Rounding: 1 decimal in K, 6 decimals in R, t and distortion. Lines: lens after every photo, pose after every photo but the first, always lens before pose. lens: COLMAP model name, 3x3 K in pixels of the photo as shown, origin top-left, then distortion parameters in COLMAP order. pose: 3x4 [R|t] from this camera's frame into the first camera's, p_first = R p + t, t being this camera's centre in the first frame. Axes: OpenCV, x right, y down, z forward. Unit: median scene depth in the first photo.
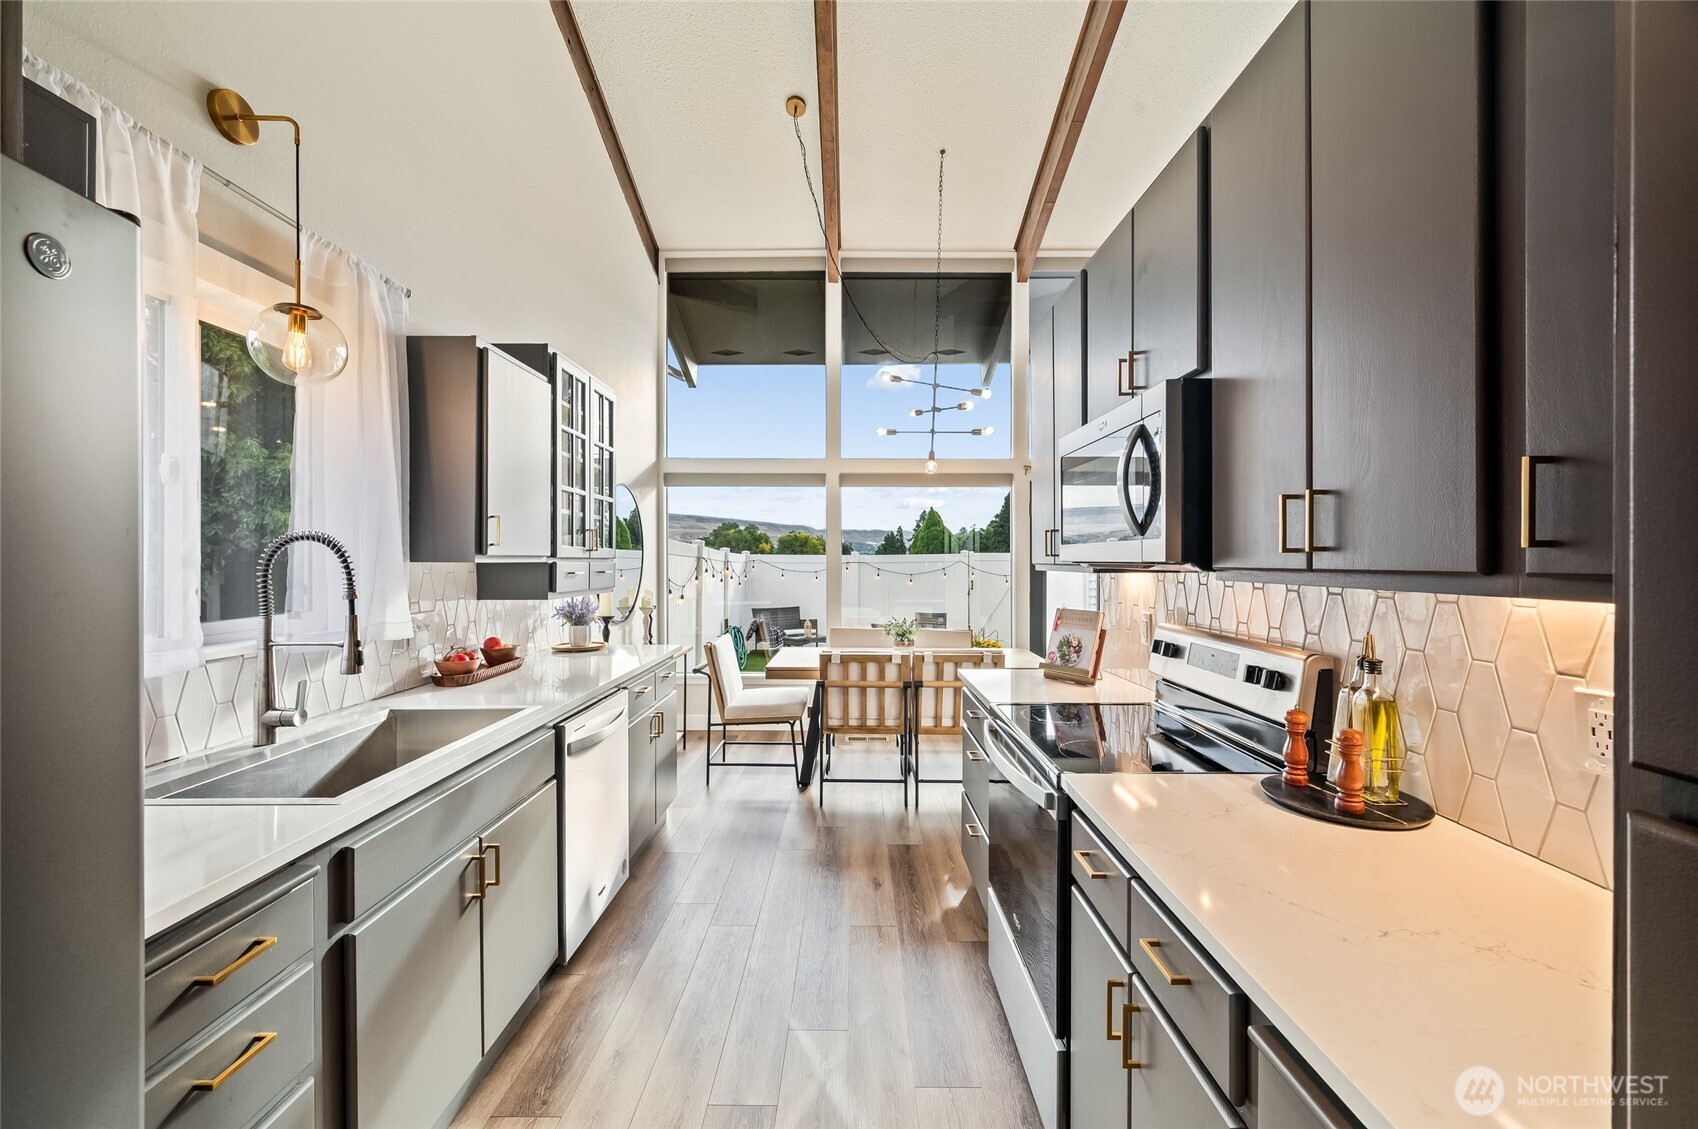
lens RADIAL K [[674.2, 0, 848.5], [0, 674.2, 552.2], [0, 0, 1]] dist [-0.001107, -0.000719]
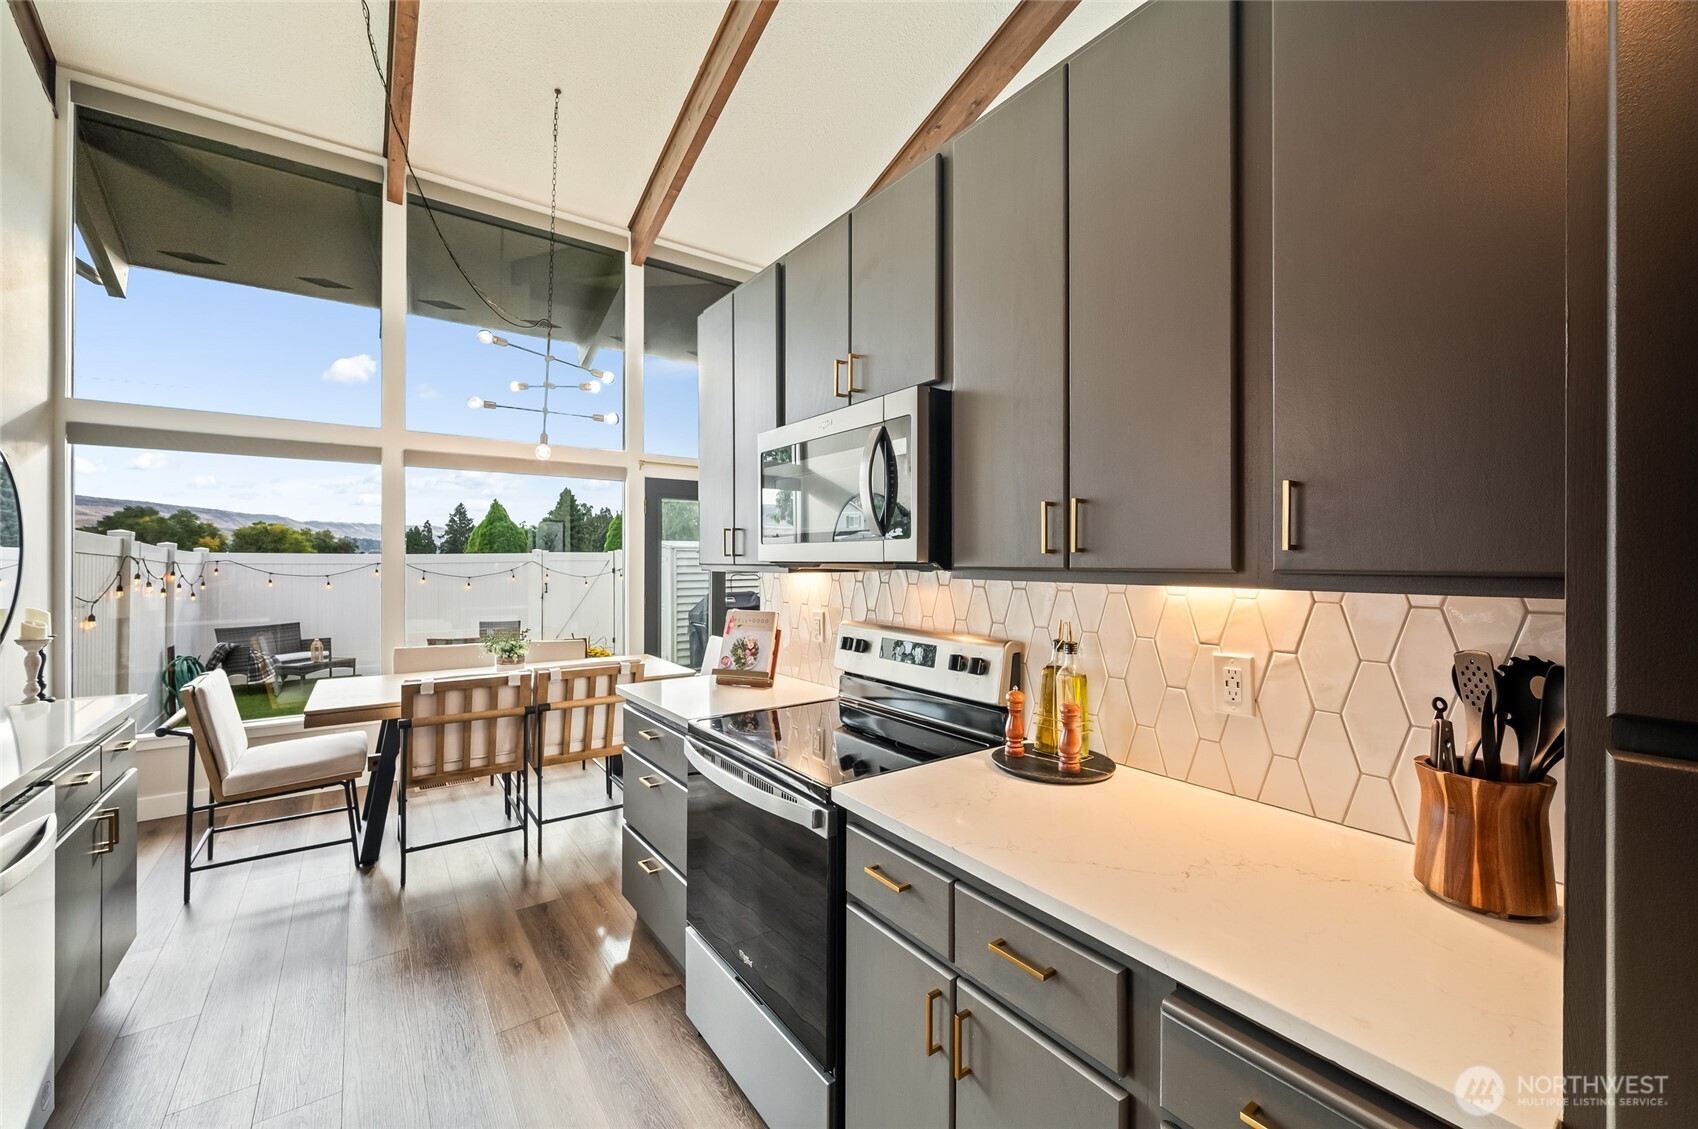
lens RADIAL K [[674.2, 0, 848.5], [0, 674.2, 552.2], [0, 0, 1]] dist [-0.001107, -0.000719]
pose [[0.801148, 0.005477, 0.598442, -0.103365], [-0.005507, 0.999983, -0.001779, 0.000770], [-0.598442, -0.001871, 0.801164, 0.104428]]
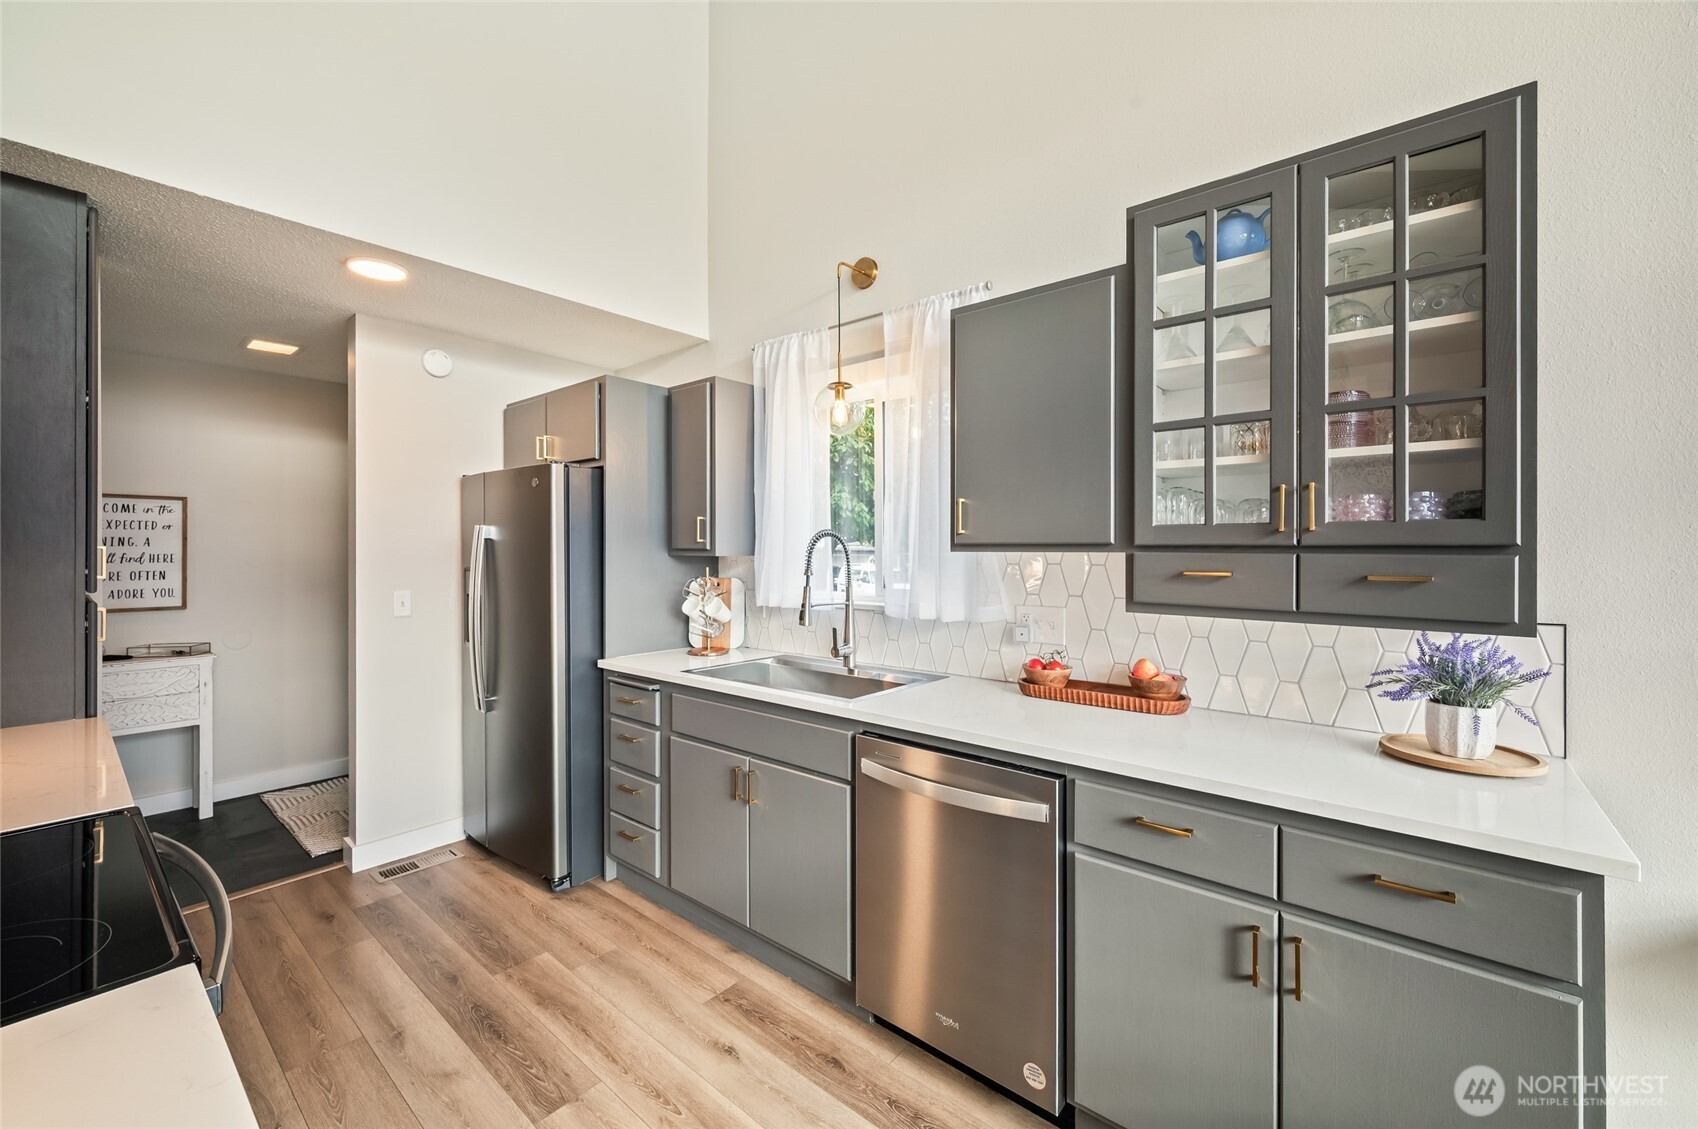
lens RADIAL K [[674.2, 0, 848.5], [0, 674.2, 552.2], [0, 0, 1]] dist [-0.001107, -0.000719]
pose [[-0.637558, 0.001724, -0.770401, 0.161036], [0.006202, 0.999977, -0.002894, 0.010574], [0.770378, -0.006623, -0.637554, 0.934717]]
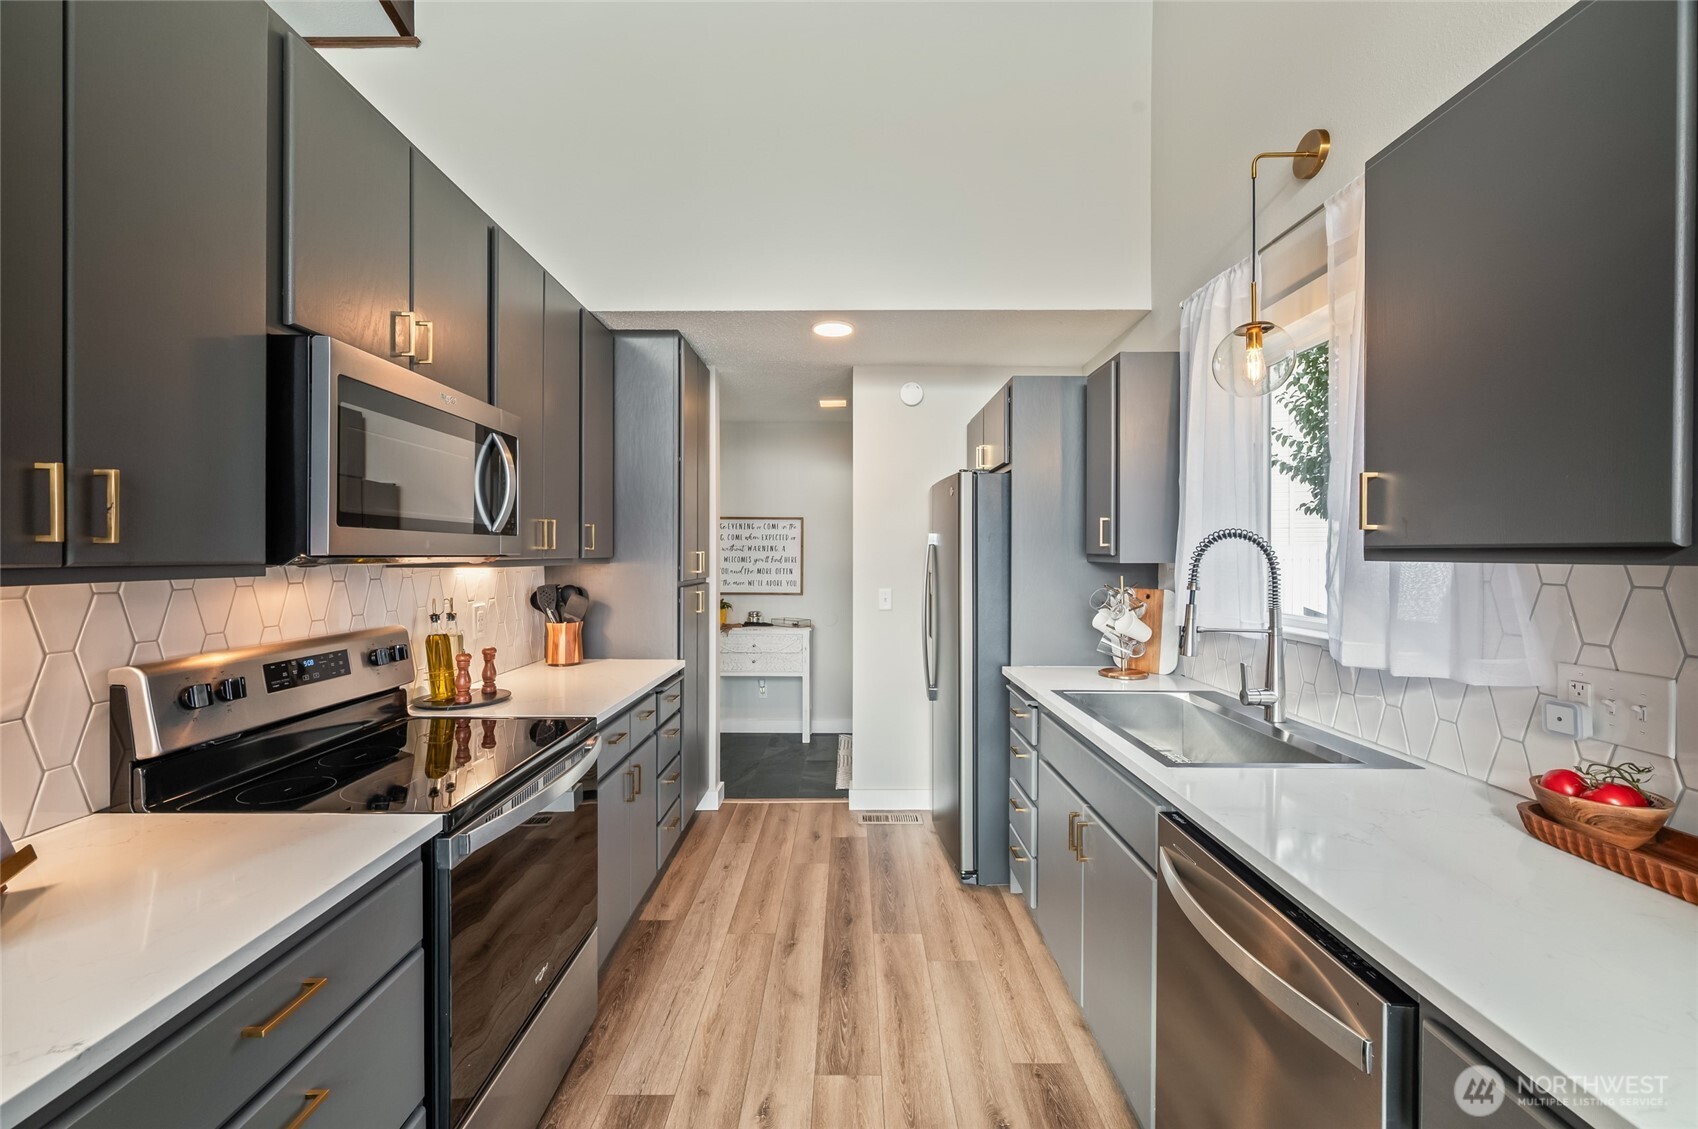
lens RADIAL K [[673.8, 0, 856.4], [0, 673.8, 558.8], [0, 0, 1]] dist [-0.000680, -0.000158]
pose [[-0.999864, -0.003883, -0.016020, -0.073061], [-0.003867, 0.999992, -0.001017, 0.009345], [0.016023, -0.000954, -0.999871, 0.982307]]
